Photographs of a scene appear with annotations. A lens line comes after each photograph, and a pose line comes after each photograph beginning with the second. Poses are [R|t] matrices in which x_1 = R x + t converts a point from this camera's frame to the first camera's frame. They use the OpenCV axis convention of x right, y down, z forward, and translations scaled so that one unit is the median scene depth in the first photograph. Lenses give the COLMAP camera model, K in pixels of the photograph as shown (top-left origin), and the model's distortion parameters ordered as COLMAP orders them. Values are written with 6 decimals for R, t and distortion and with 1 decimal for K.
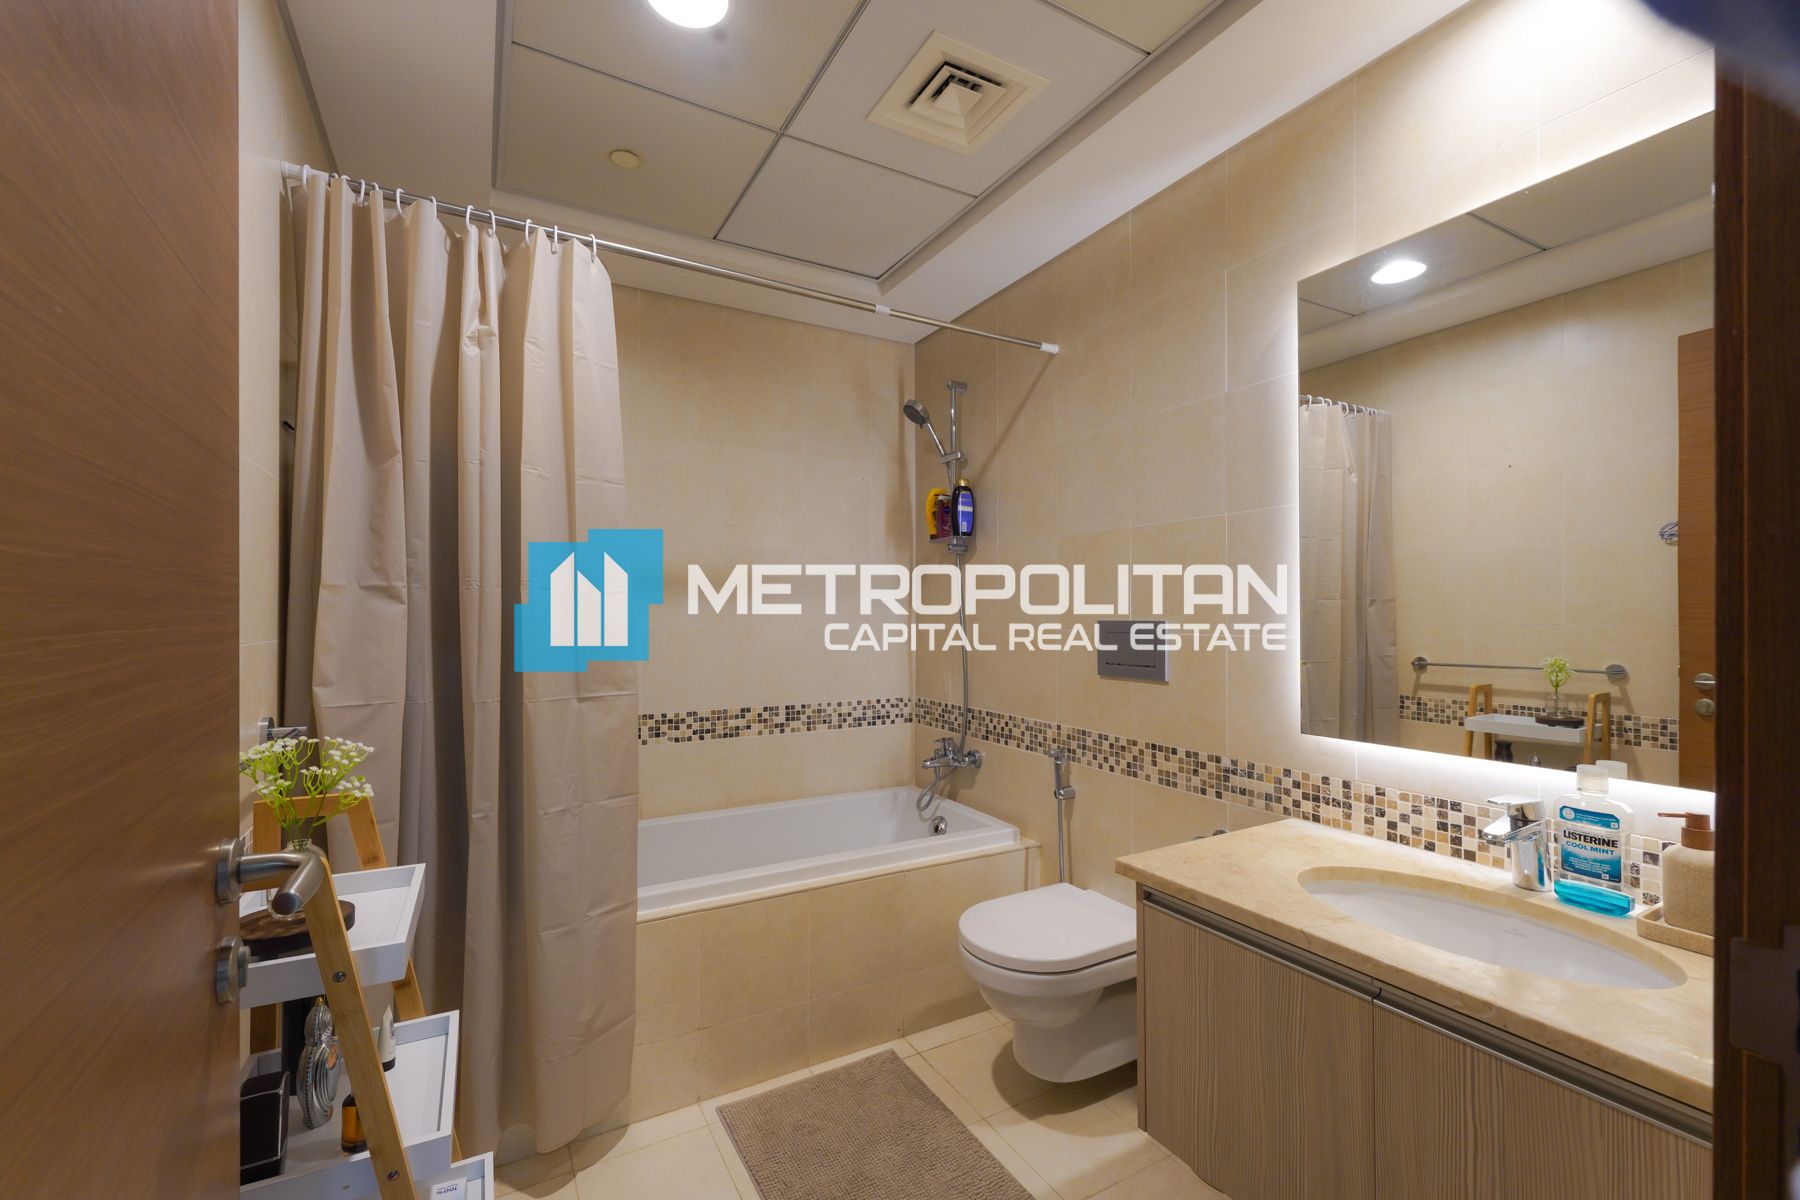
lens RADIAL K [[737.8, 0, 895.2], [0, 737.8, 602.4], [0, 0, 1]] dist [0.001783, 0.000103]
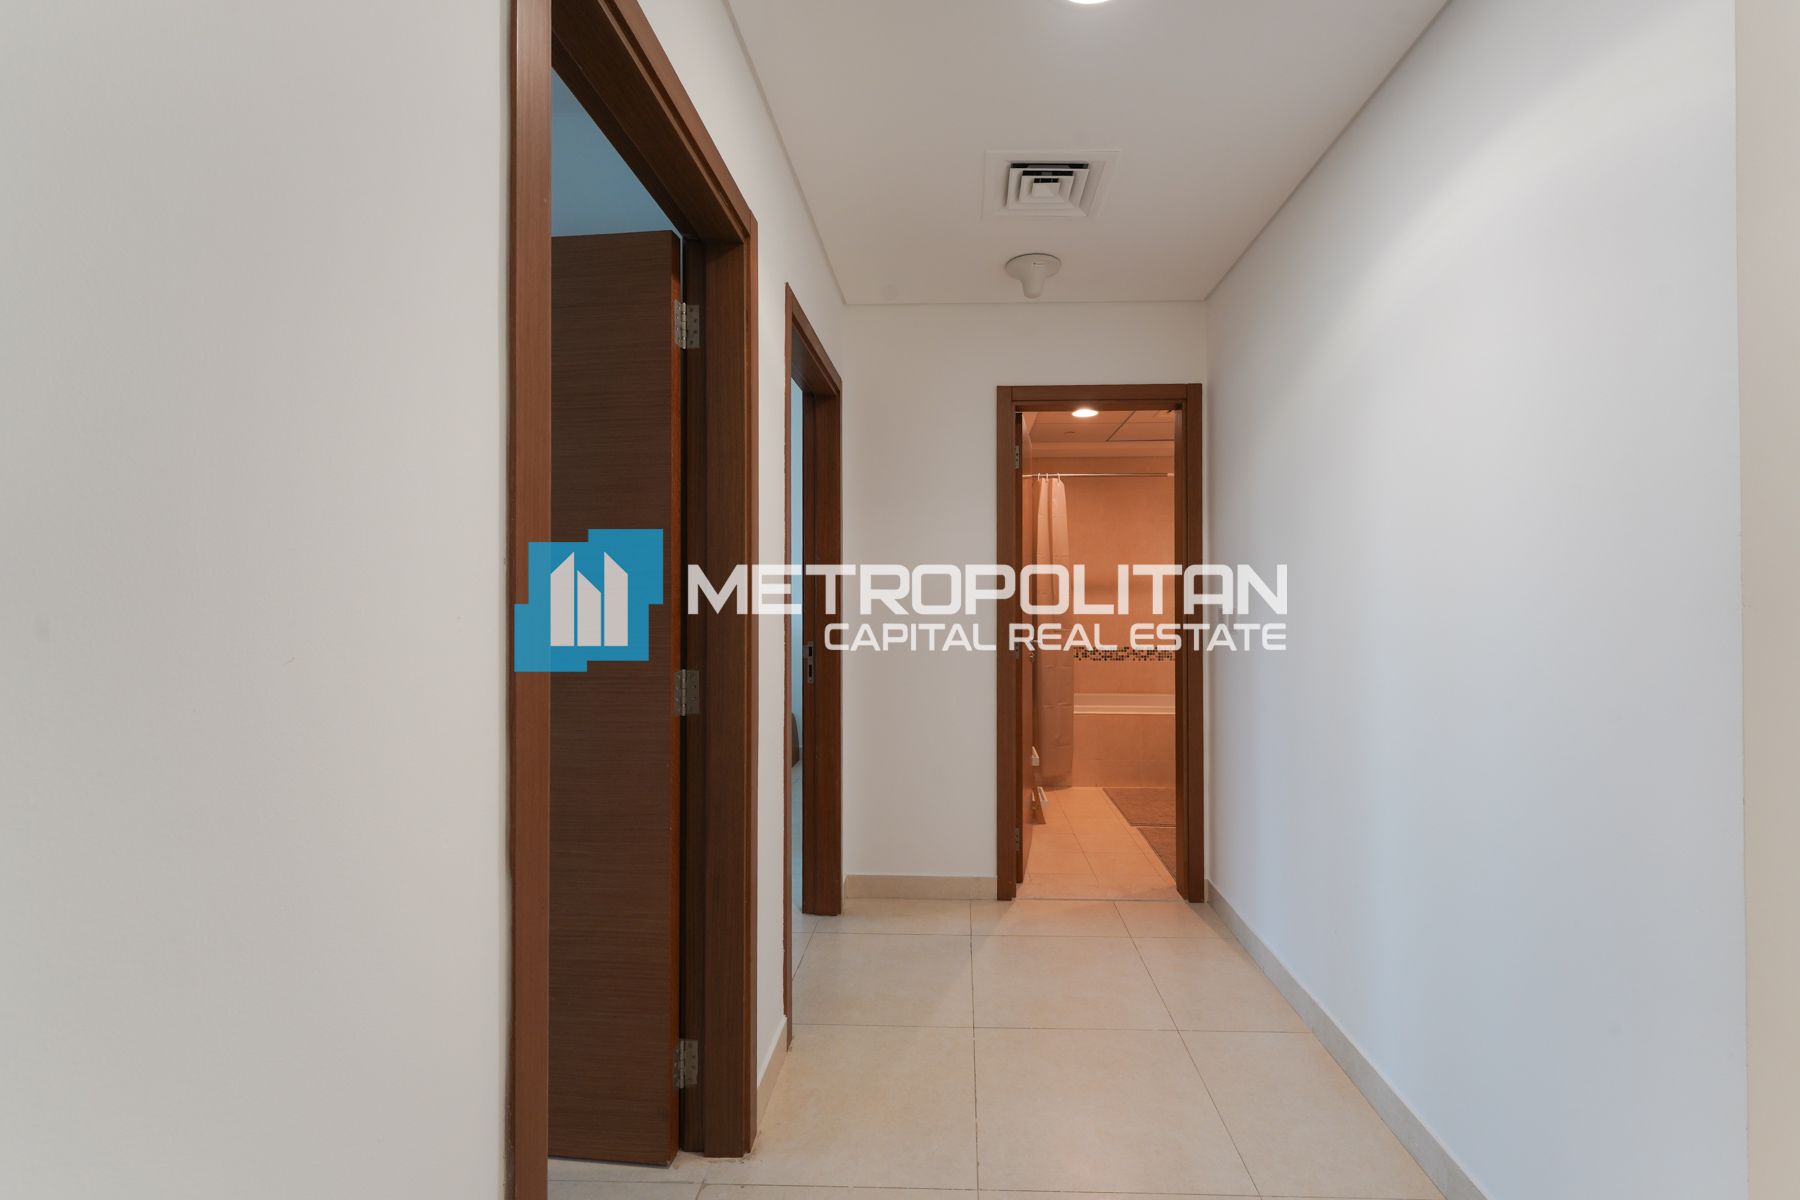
lens RADIAL K [[737.8, 0, 900.2], [0, 737.8, 600.3], [0, 0, 1]] dist [0.001783, 0.000103]
pose [[0.829770, -0.000446, -0.558105, 0.668764], [0.002727, 0.999991, 0.003256, 0.000948], [0.558098, -0.004224, 0.829764, -1.696848]]
